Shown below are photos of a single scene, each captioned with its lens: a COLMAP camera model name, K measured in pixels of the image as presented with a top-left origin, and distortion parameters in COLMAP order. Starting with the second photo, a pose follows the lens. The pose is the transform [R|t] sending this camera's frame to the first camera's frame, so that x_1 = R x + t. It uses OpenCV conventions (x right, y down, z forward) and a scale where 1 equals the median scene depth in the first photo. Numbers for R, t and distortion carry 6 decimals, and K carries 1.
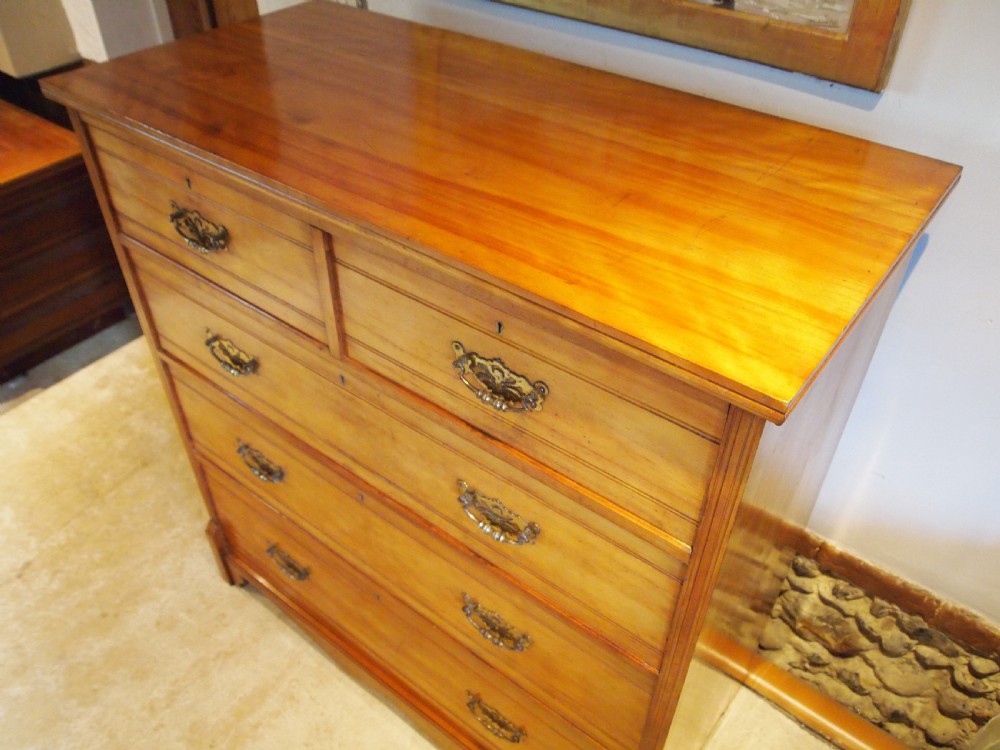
lens RADIAL K [[799.2, 0, 503.9], [0, 799.2, 379.2], [0, 0, 1]] dist [-0.036360, -0.005313]
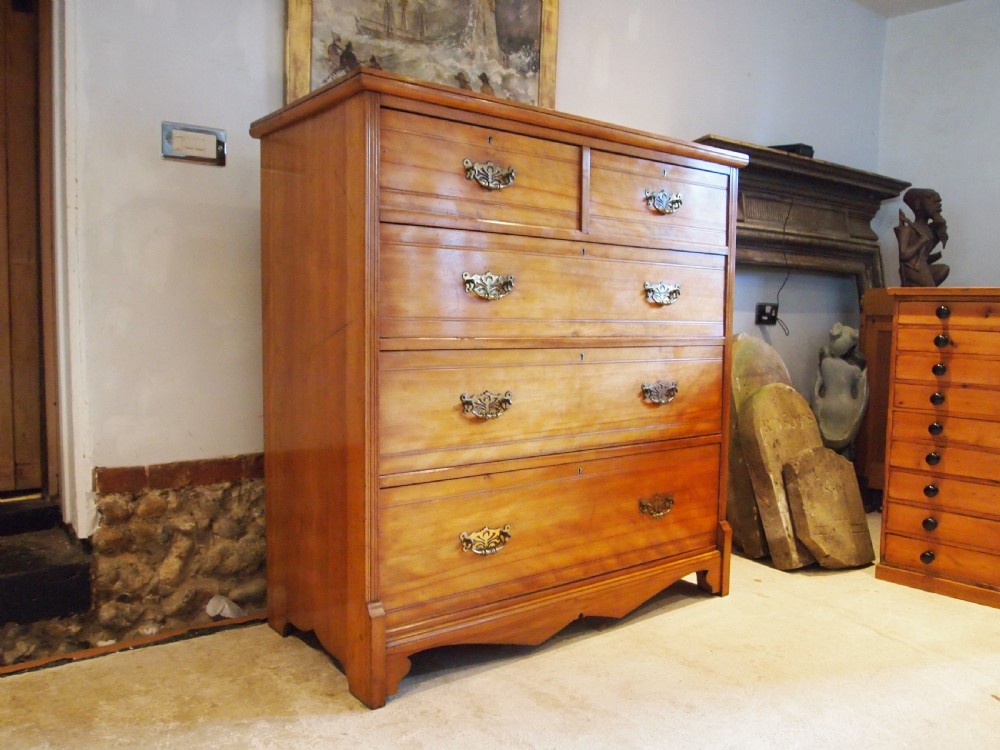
lens RADIAL K [[805.9, 0, 501.0], [0, 805.9, 377.4], [0, 0, 1]] dist [-0.042361, -0.000456]
pose [[0.253027, -0.077851, 0.964322, -1.315621], [0.614535, 0.782772, -0.098053, 0.184501], [-0.747211, 0.617420, 0.245904, 0.616165]]
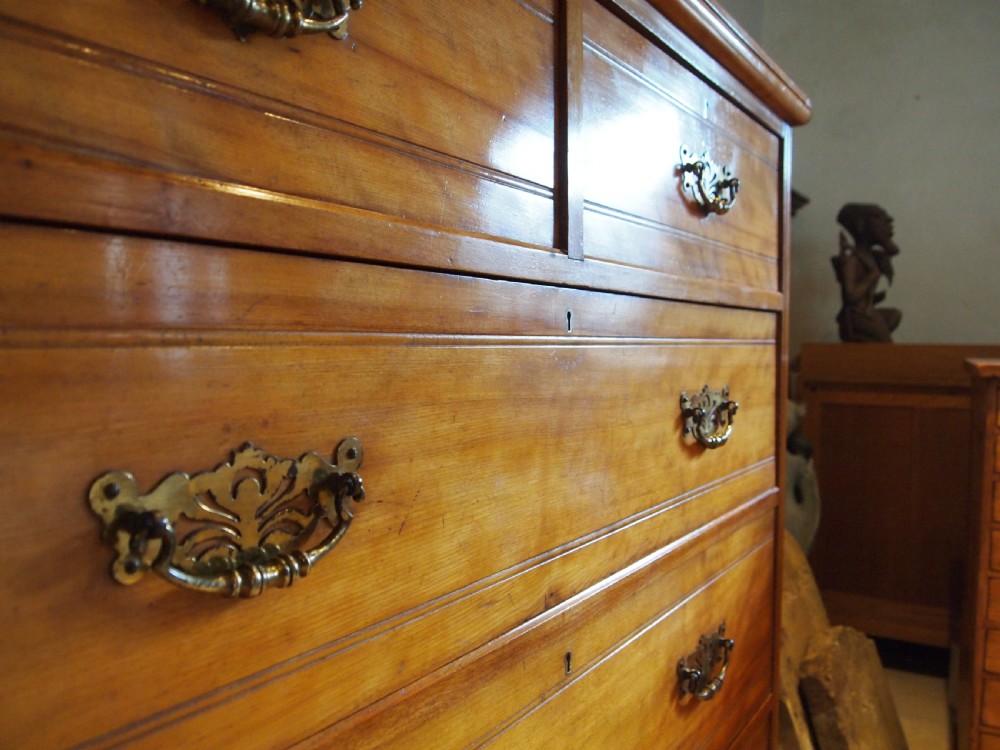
lens RADIAL K [[799.2, 0, 503.9], [0, 799.2, 379.2], [0, 0, 1]] dist [-0.036360, -0.005313]
pose [[-0.058210, -0.056993, 0.996676, -0.489798], [0.640136, 0.763972, 0.081073, -0.027126], [-0.766053, 0.642727, -0.007988, 0.742917]]
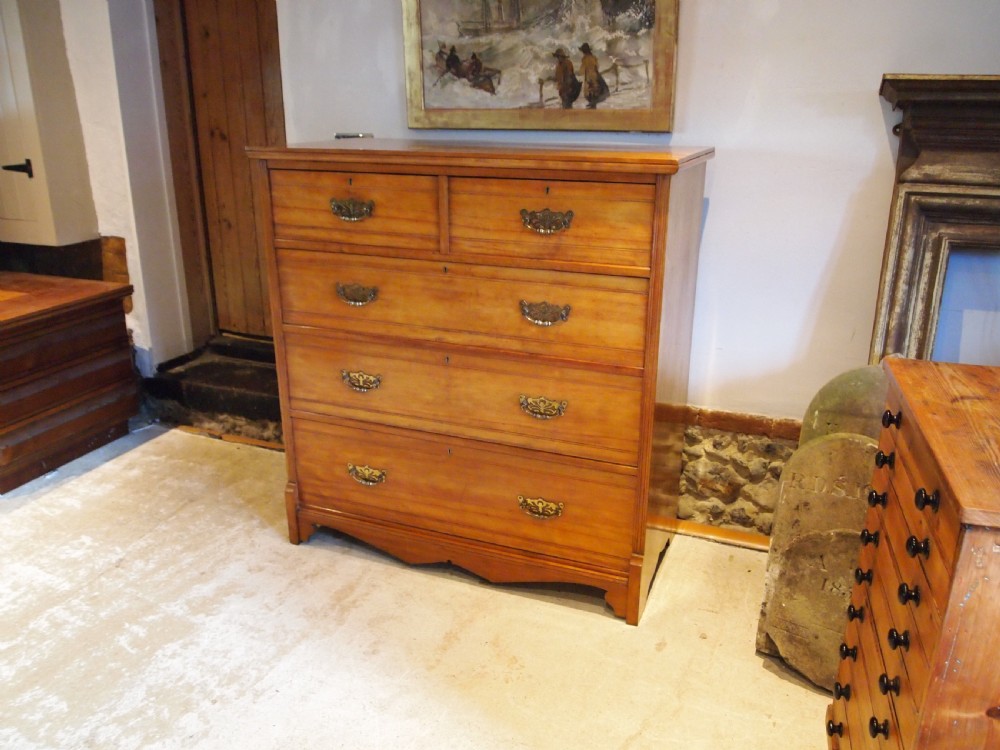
lens RADIAL K [[805.3, 0, 500.0], [0, 805.3, 375.0], [0, 0, 1]] dist [-0.042579, -0.000380]
pose [[0.963438, -0.094292, 0.250792, -0.400704], [0.177739, 0.925341, -0.334892, 0.614224], [-0.200491, 0.367223, 0.908268, -0.446376]]
